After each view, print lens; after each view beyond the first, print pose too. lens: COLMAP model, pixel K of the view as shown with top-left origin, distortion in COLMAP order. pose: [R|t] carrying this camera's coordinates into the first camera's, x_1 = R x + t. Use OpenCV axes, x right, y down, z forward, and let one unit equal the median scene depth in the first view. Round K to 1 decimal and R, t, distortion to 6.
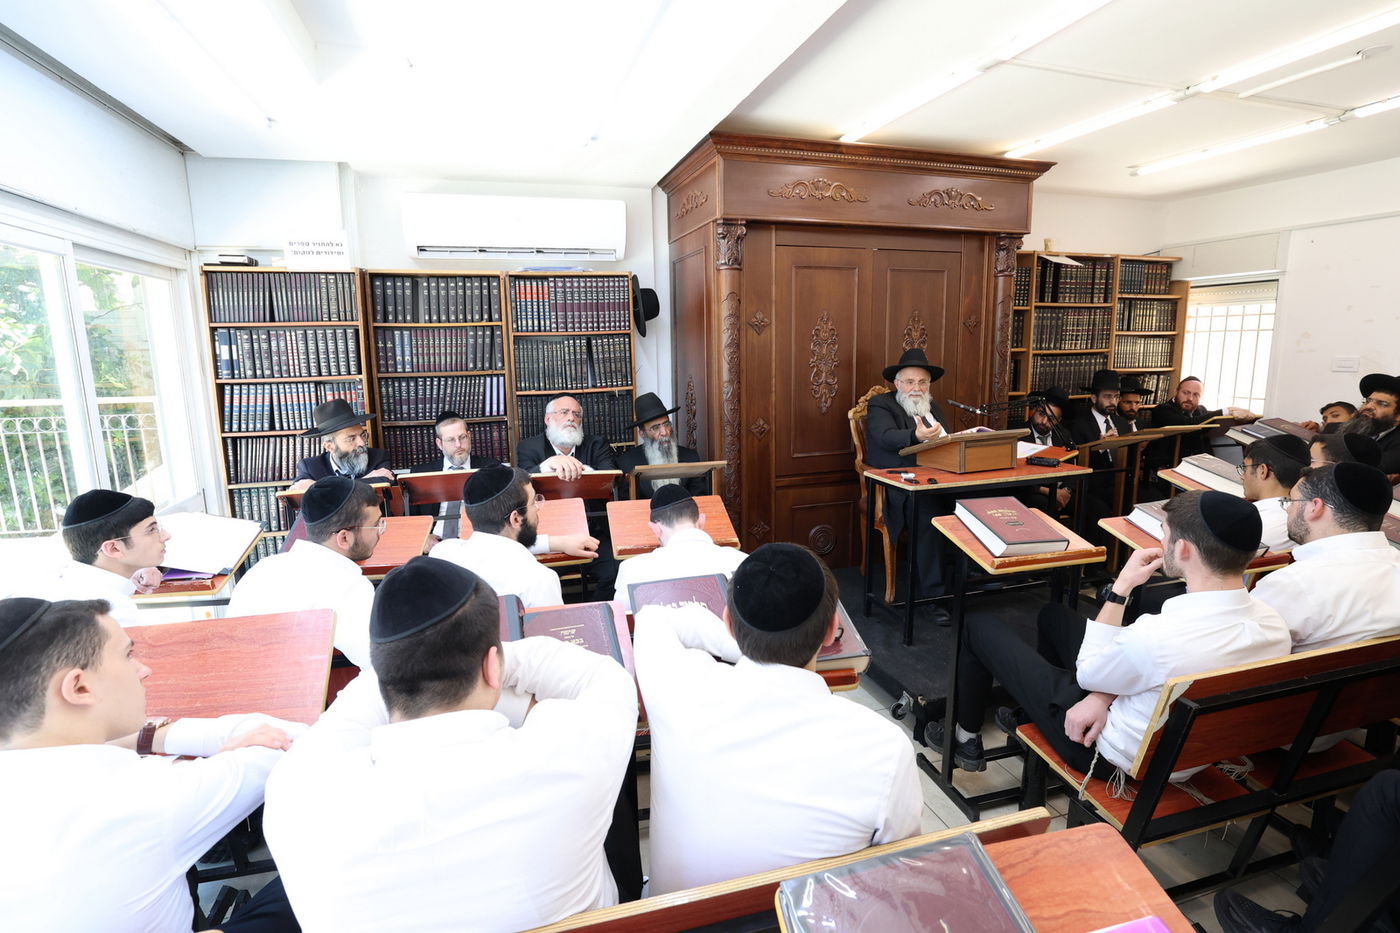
lens RADIAL K [[680.9, 0, 700.0], [0, 680.9, 466.5], [0, 0, 1]] dist [-0.038112, -0.000047]
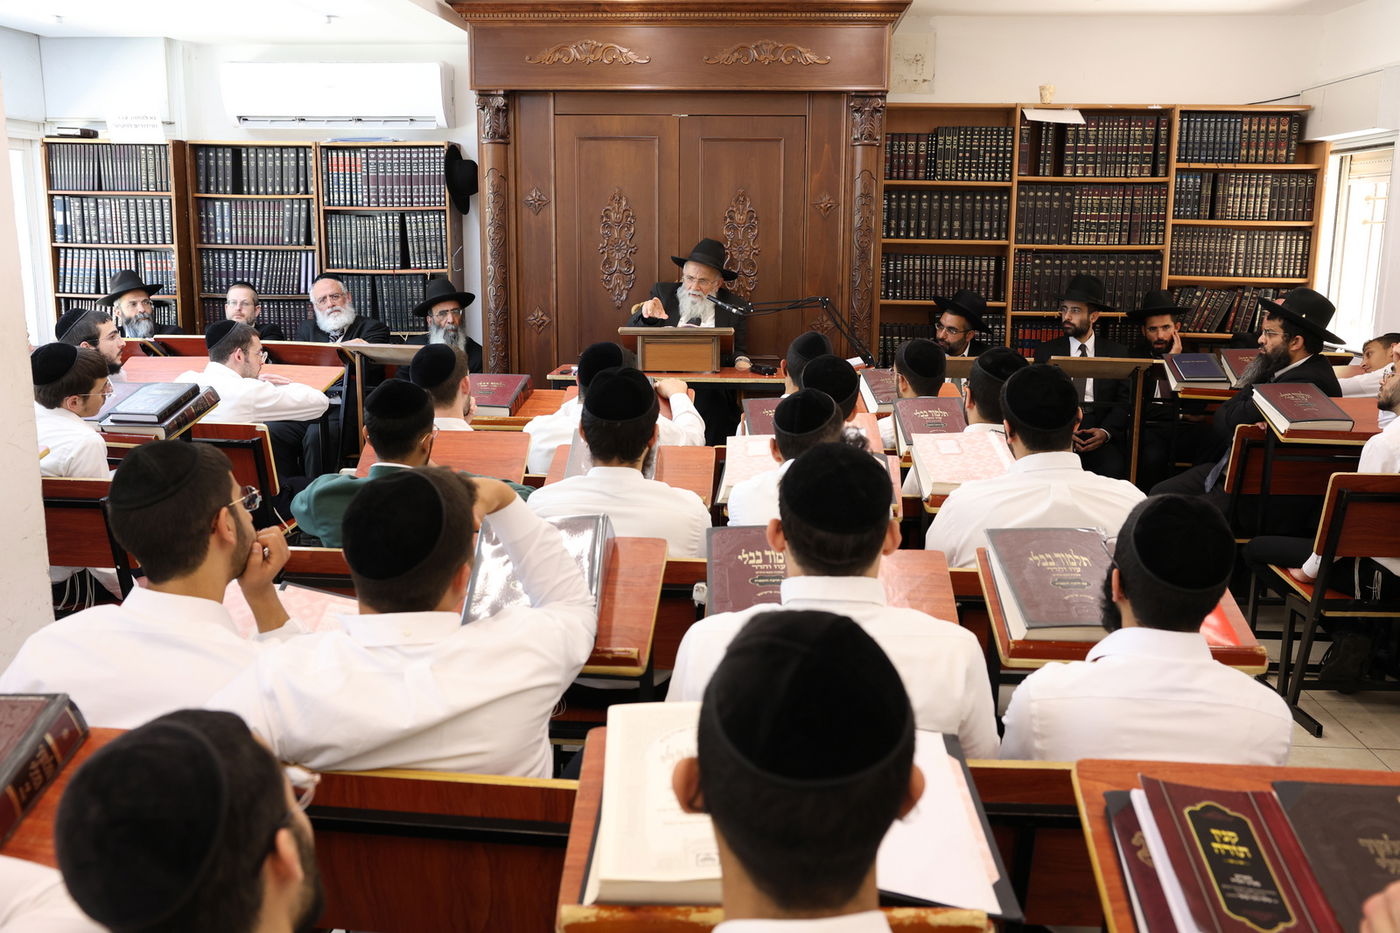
lens RADIAL K [[1236.5, 0, 708.9], [0, 1236.5, 457.6], [0, 0, 1]] dist [-0.017316, 0.027099]
pose [[0.931463, 0.092139, -0.351977, 0.878069], [-0.088662, 0.995722, 0.026022, 0.061239], [0.352869, 0.006969, 0.935647, -0.432002]]
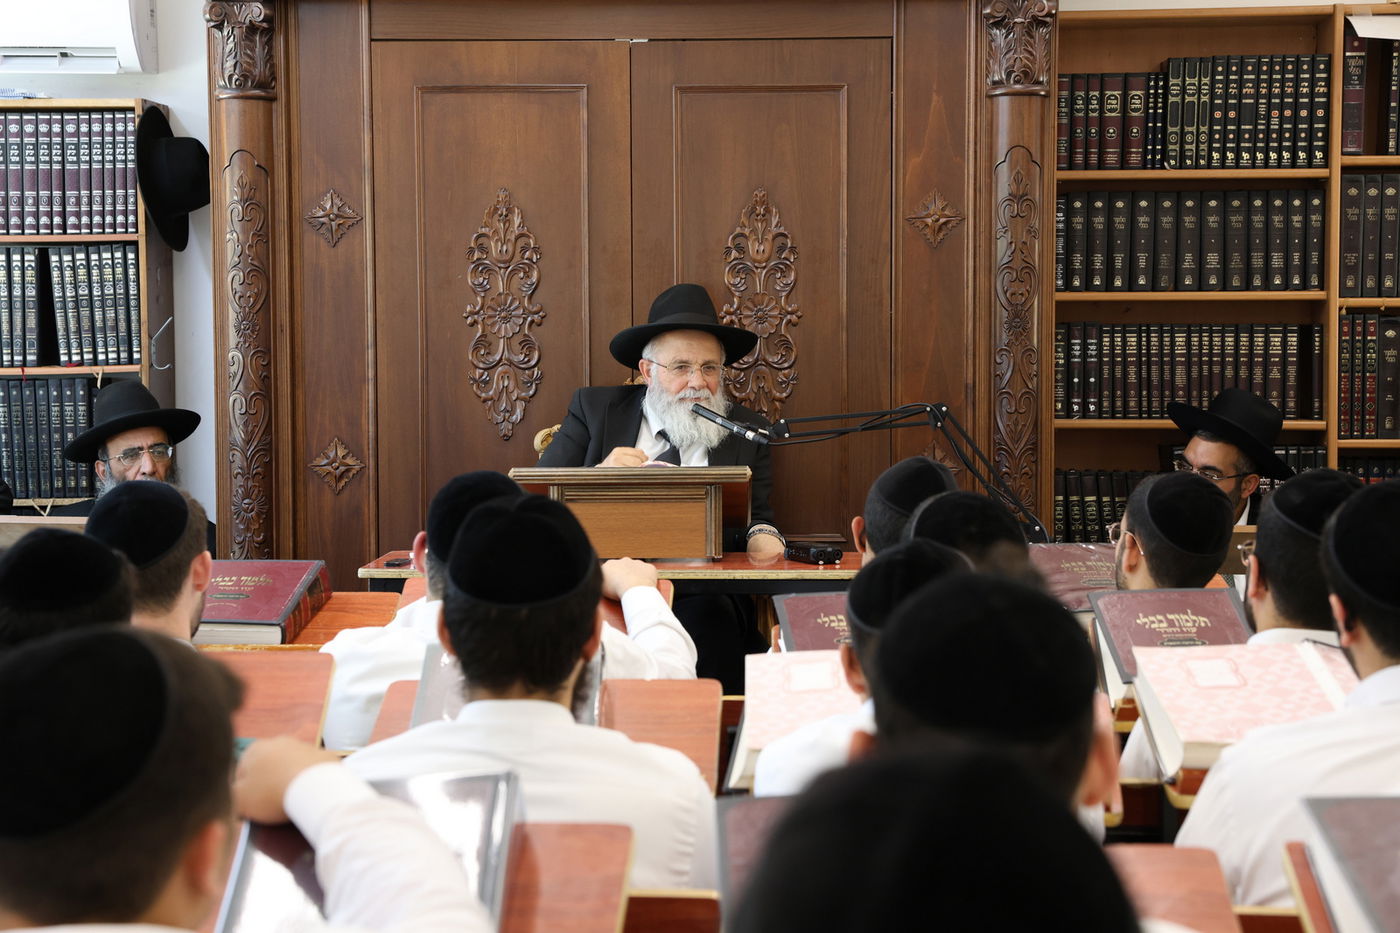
lens RADIAL K [[2655.8, 0, 700.0], [0, 2655.8, 466.5], [0, 0, 1]] dist [0.281164, -0.101185]
pose [[0.934106, 0.035213, -0.355254, 0.884226], [-0.076861, 0.991623, -0.103807, 0.099087], [0.348623, 0.124272, 0.928988, -0.460113]]
